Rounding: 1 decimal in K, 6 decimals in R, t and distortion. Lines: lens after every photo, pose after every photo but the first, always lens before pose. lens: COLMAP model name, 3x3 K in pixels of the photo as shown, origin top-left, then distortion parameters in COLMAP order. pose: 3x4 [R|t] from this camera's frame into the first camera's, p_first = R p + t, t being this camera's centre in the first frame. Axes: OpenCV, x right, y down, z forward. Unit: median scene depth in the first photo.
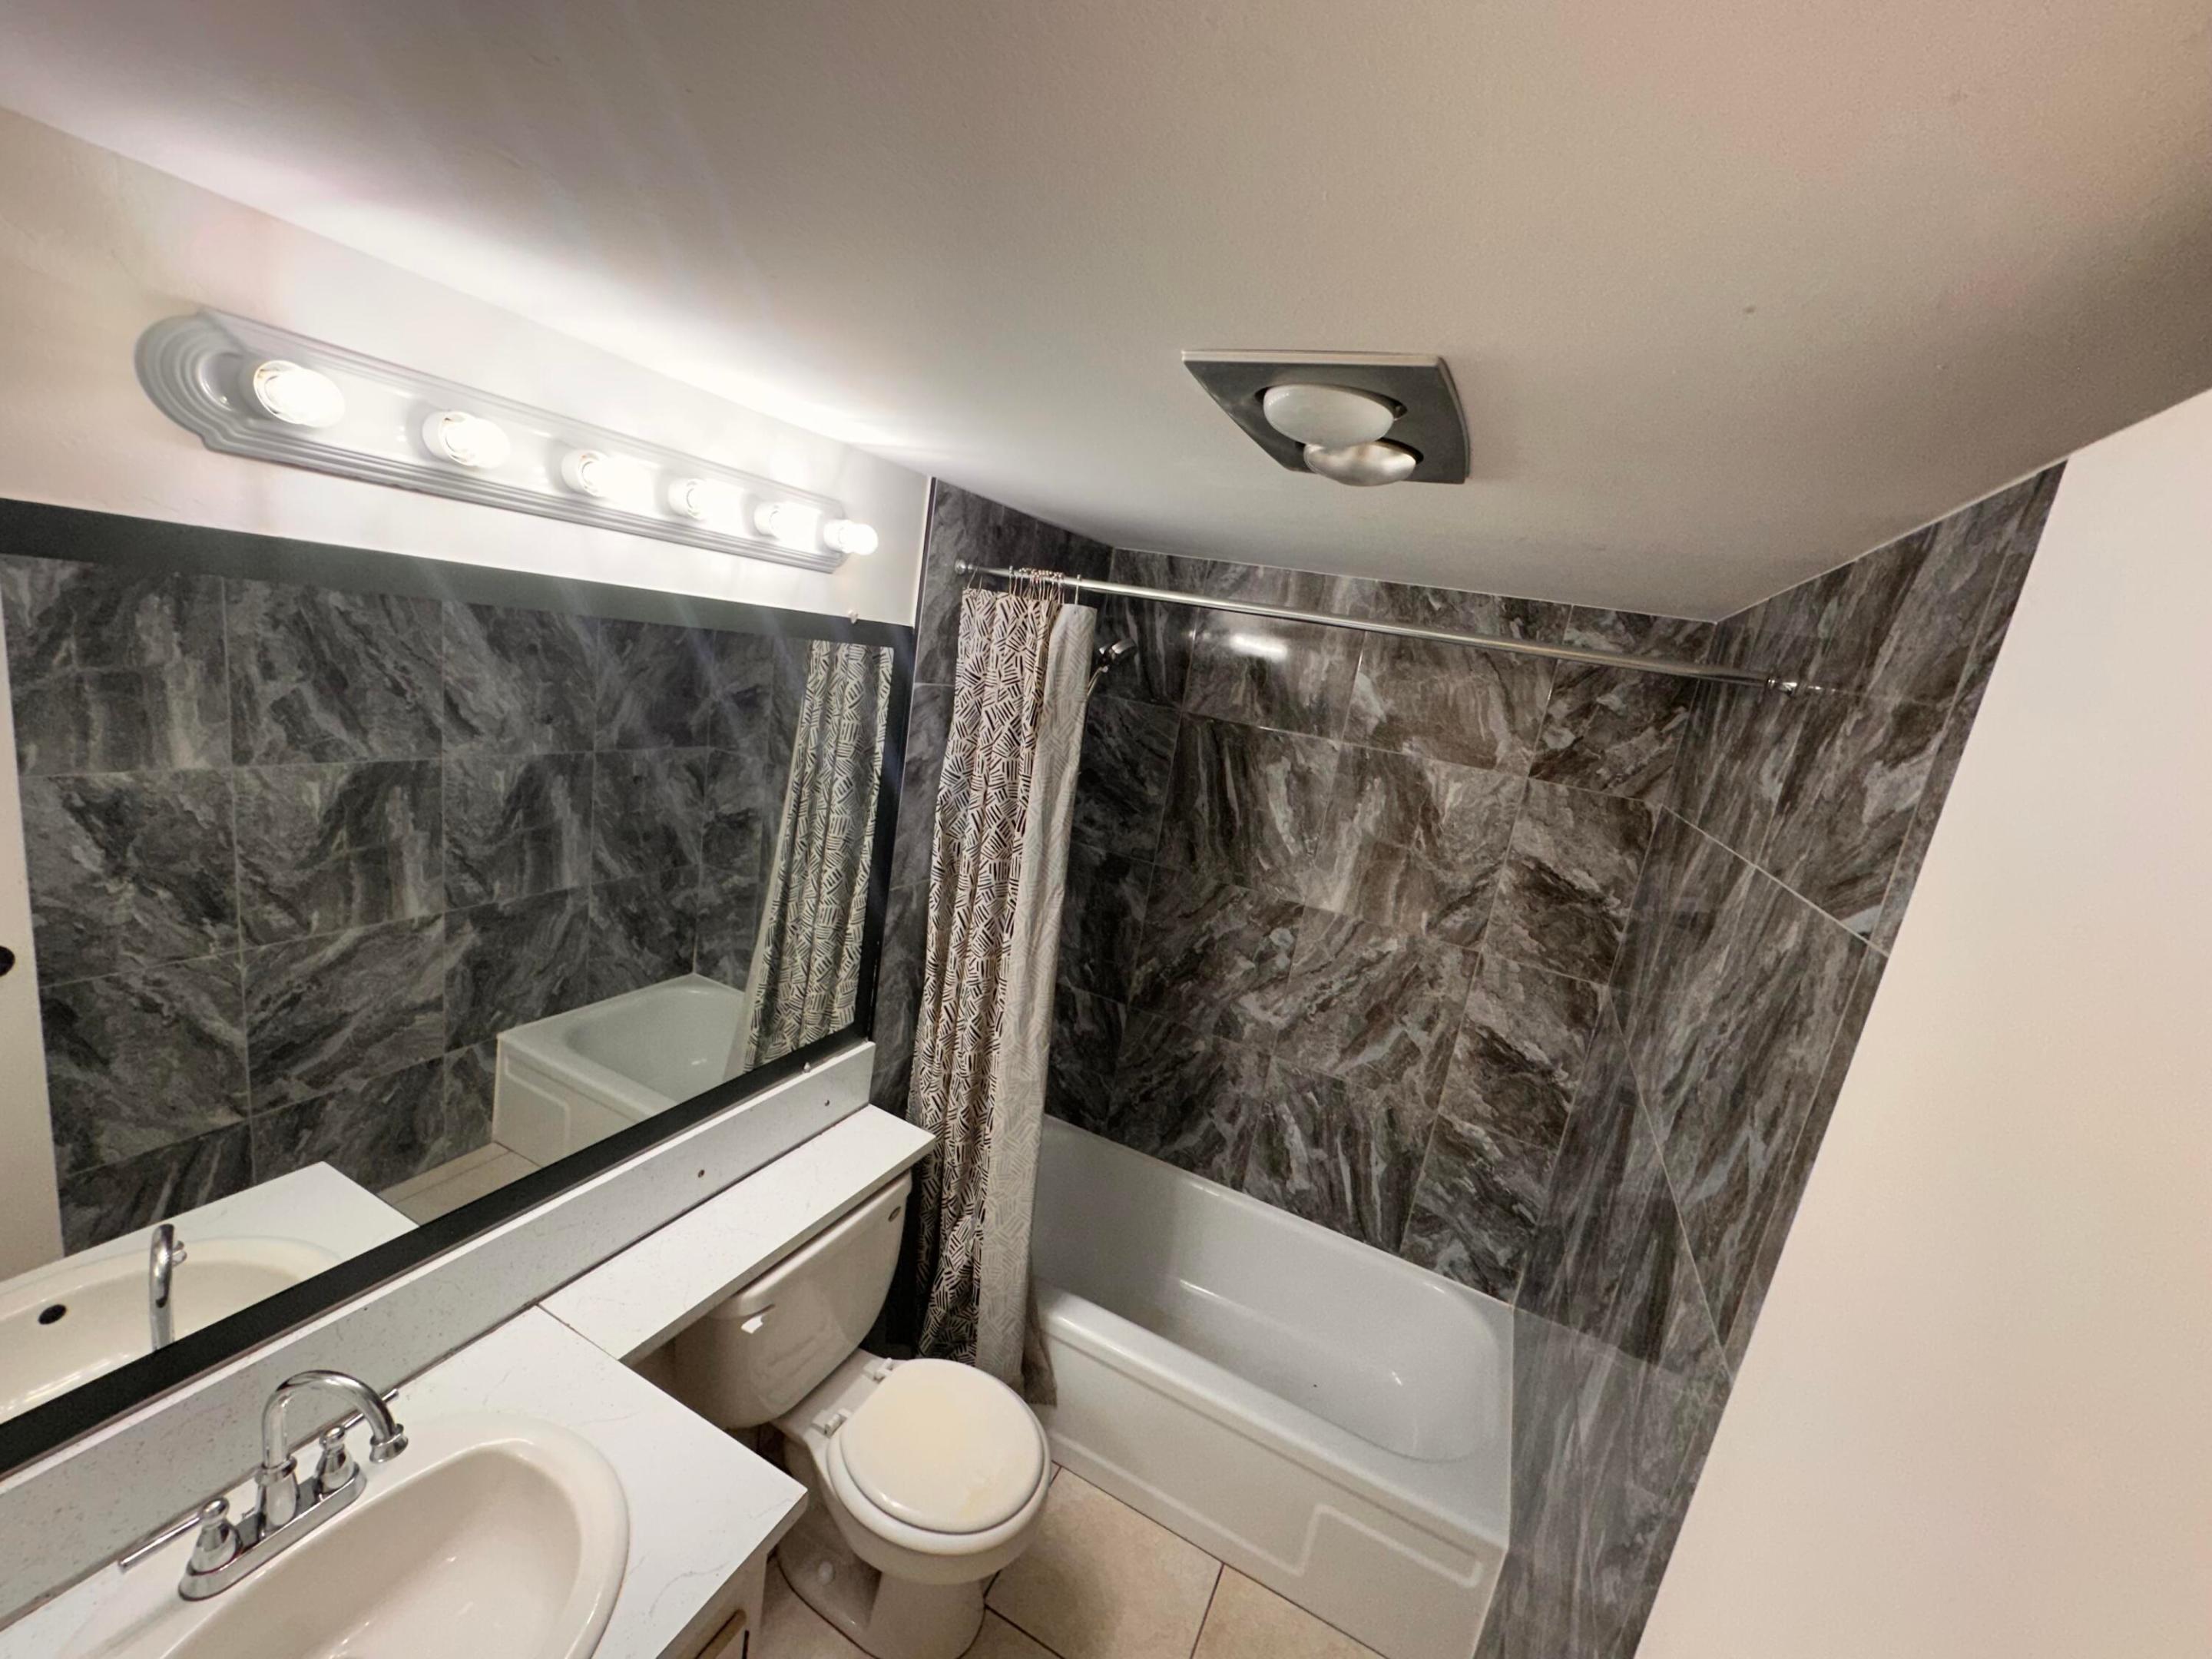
lens RADIAL K [[884.8, 0, 1101.7], [0, 884.8, 827.3], [0, 0, 1]] dist [-0.005459, 0.000838]
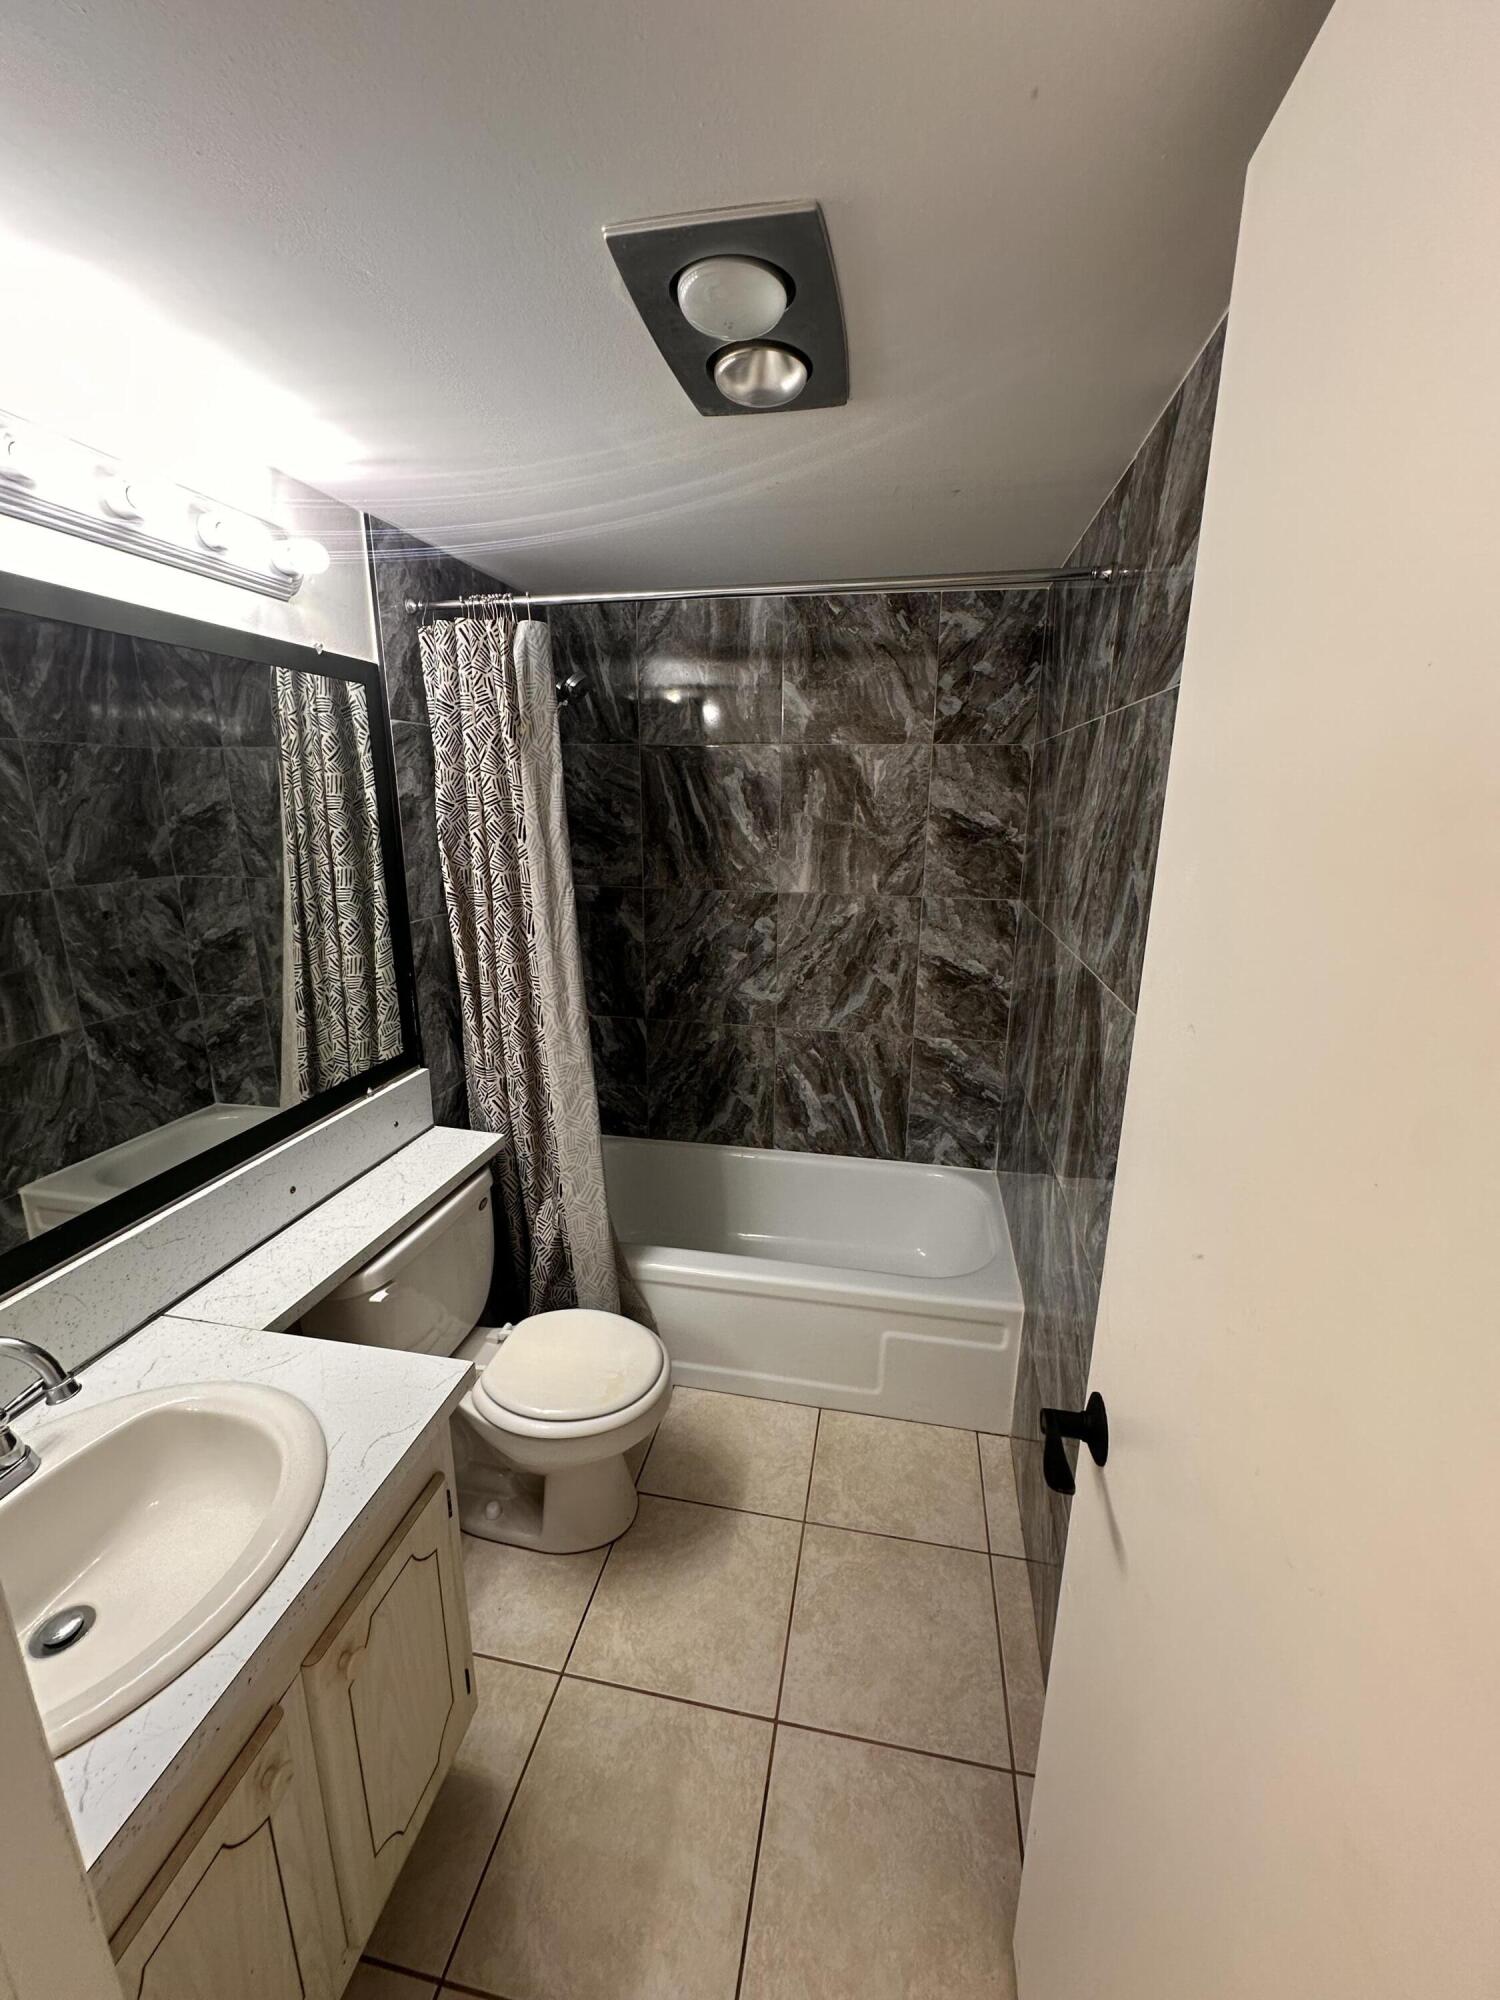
lens RADIAL K [[800.0, 0, 752.3], [0, 800.0, 997.0], [0, 0, 1]] dist [-0.005459, 0.000838]
pose [[0.957049, -0.208357, 0.201606, -0.052967], [0.194677, 0.977118, 0.085681, 0.147579], [-0.214845, -0.042753, 0.975712, -0.038398]]
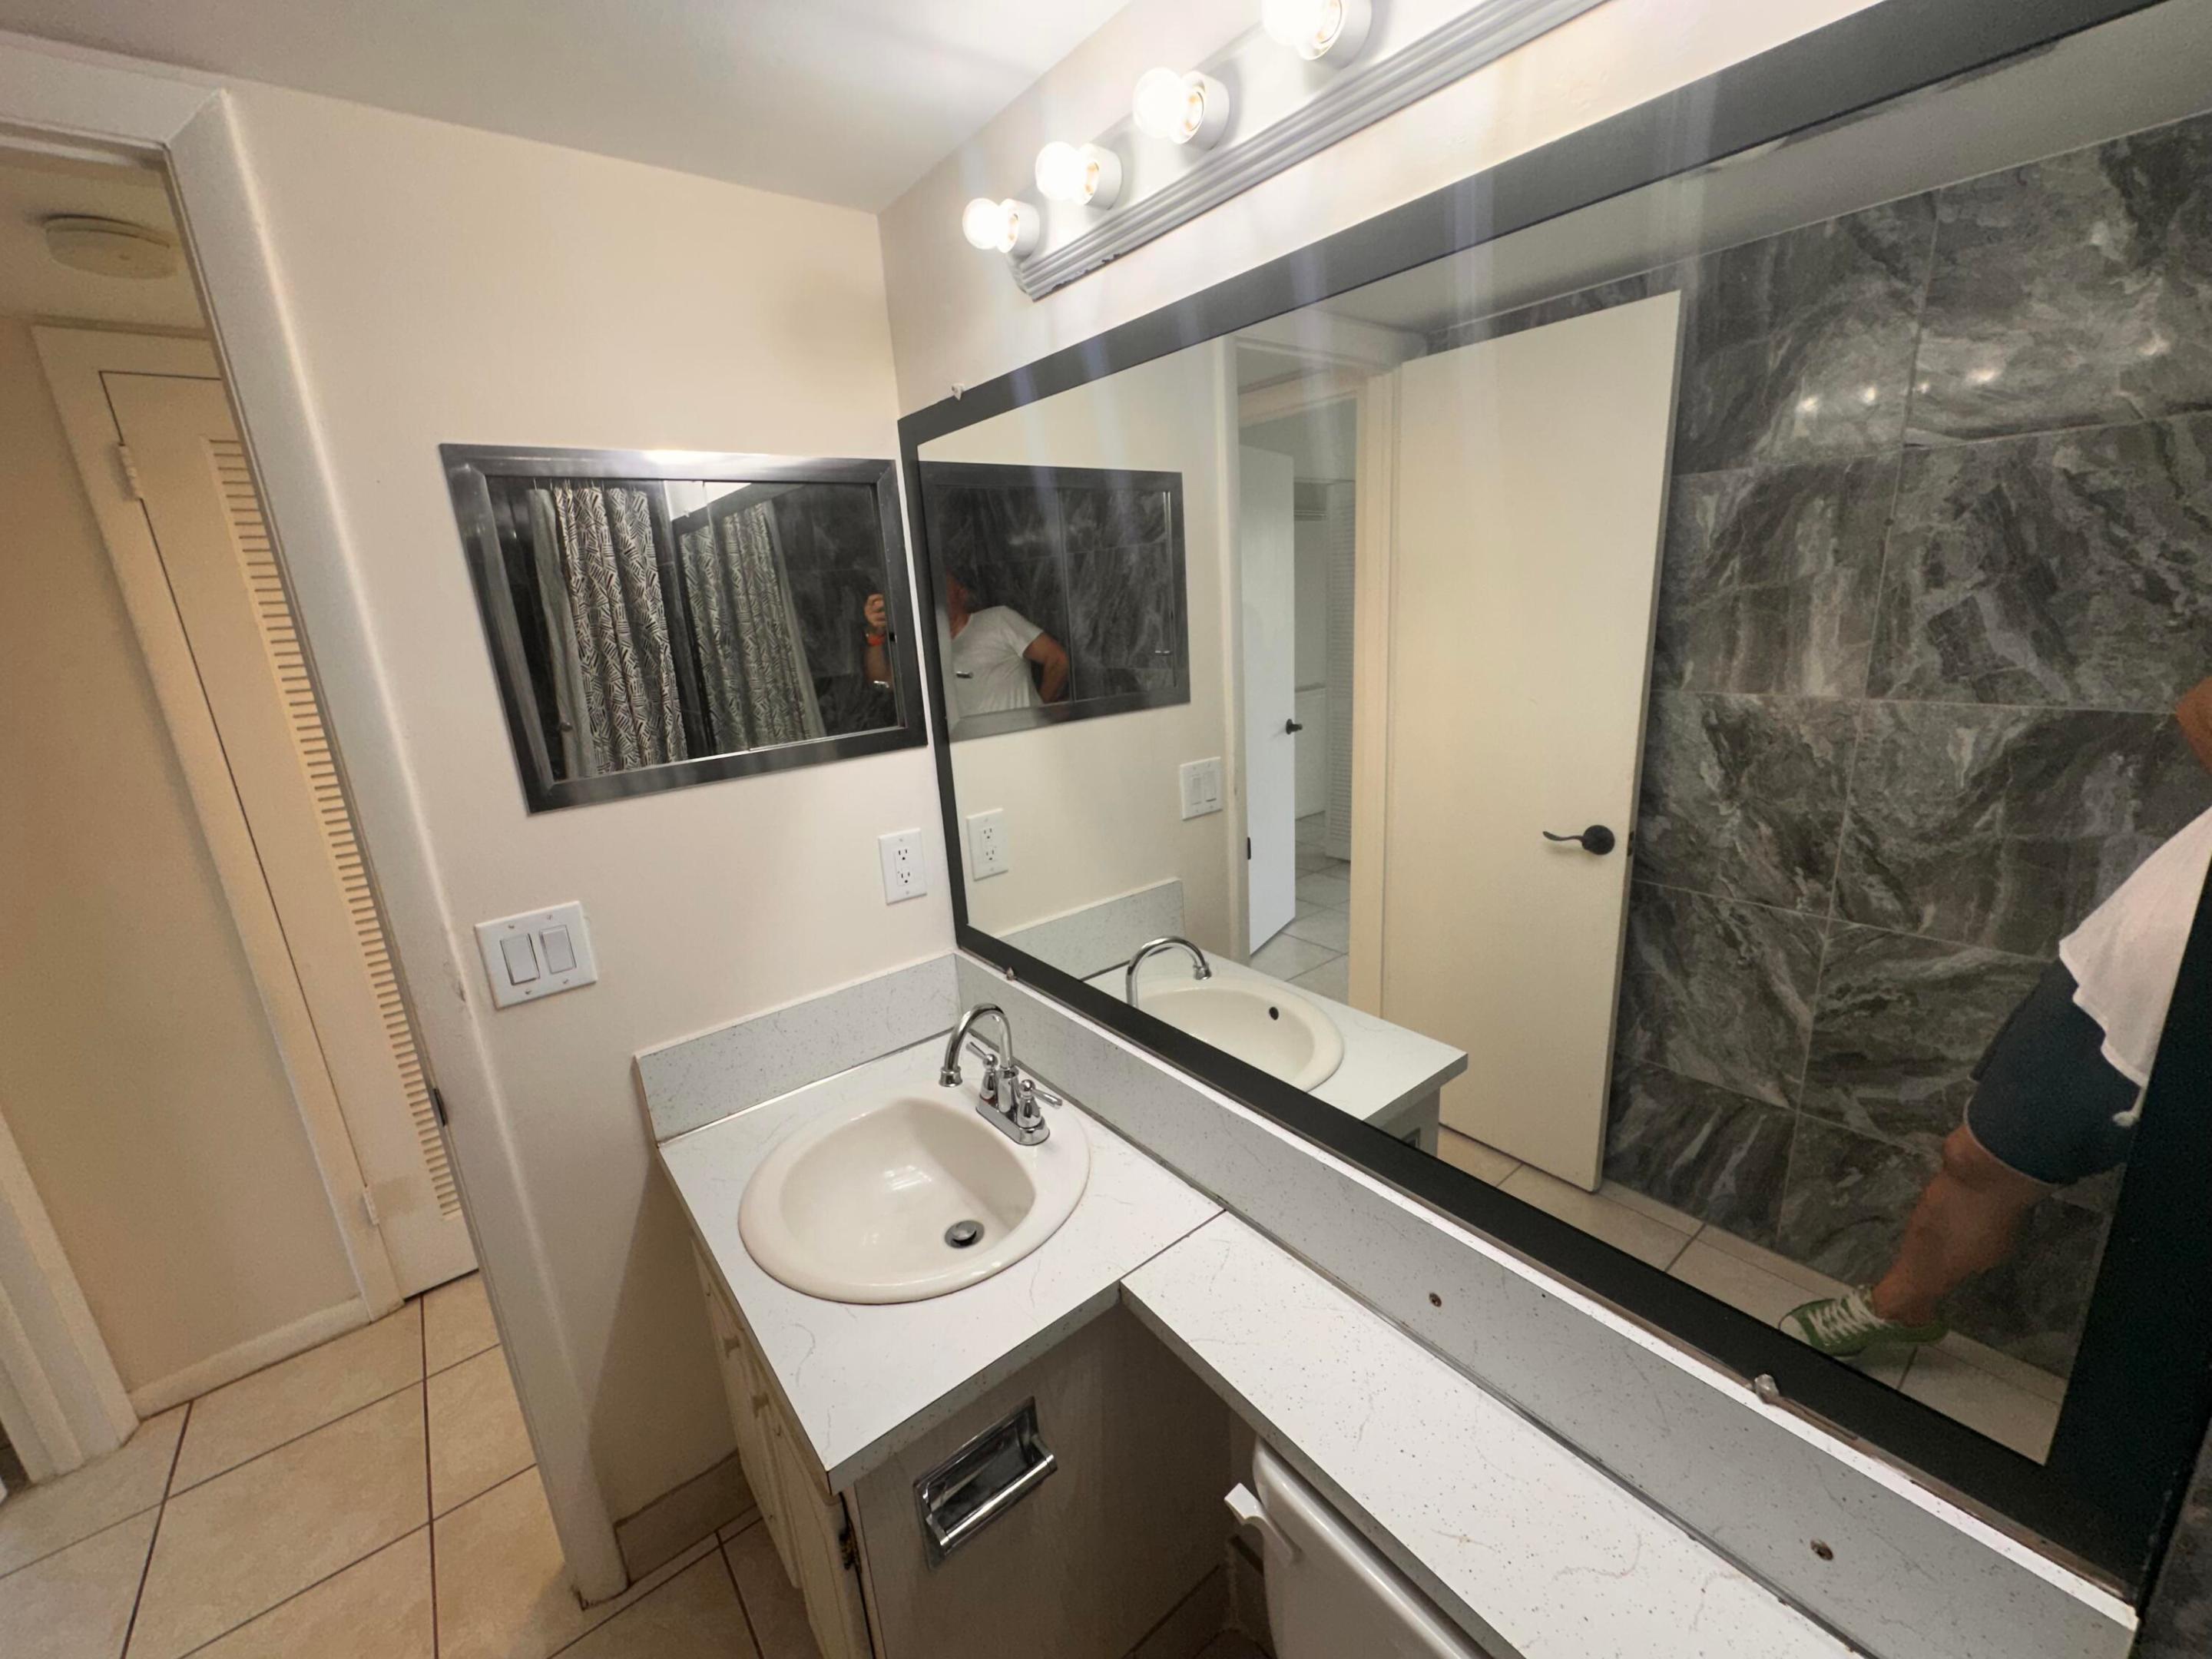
lens RADIAL K [[884.8, 0, 1109.7], [0, 884.8, 832.9], [0, 0, 1]] dist [-0.005459, 0.000838]
pose [[-0.453817, 0.098821, -0.885599, 0.090227], [-0.195911, 0.958451, 0.207343, 0.020539], [0.869292, 0.267594, -0.415601, 0.757551]]
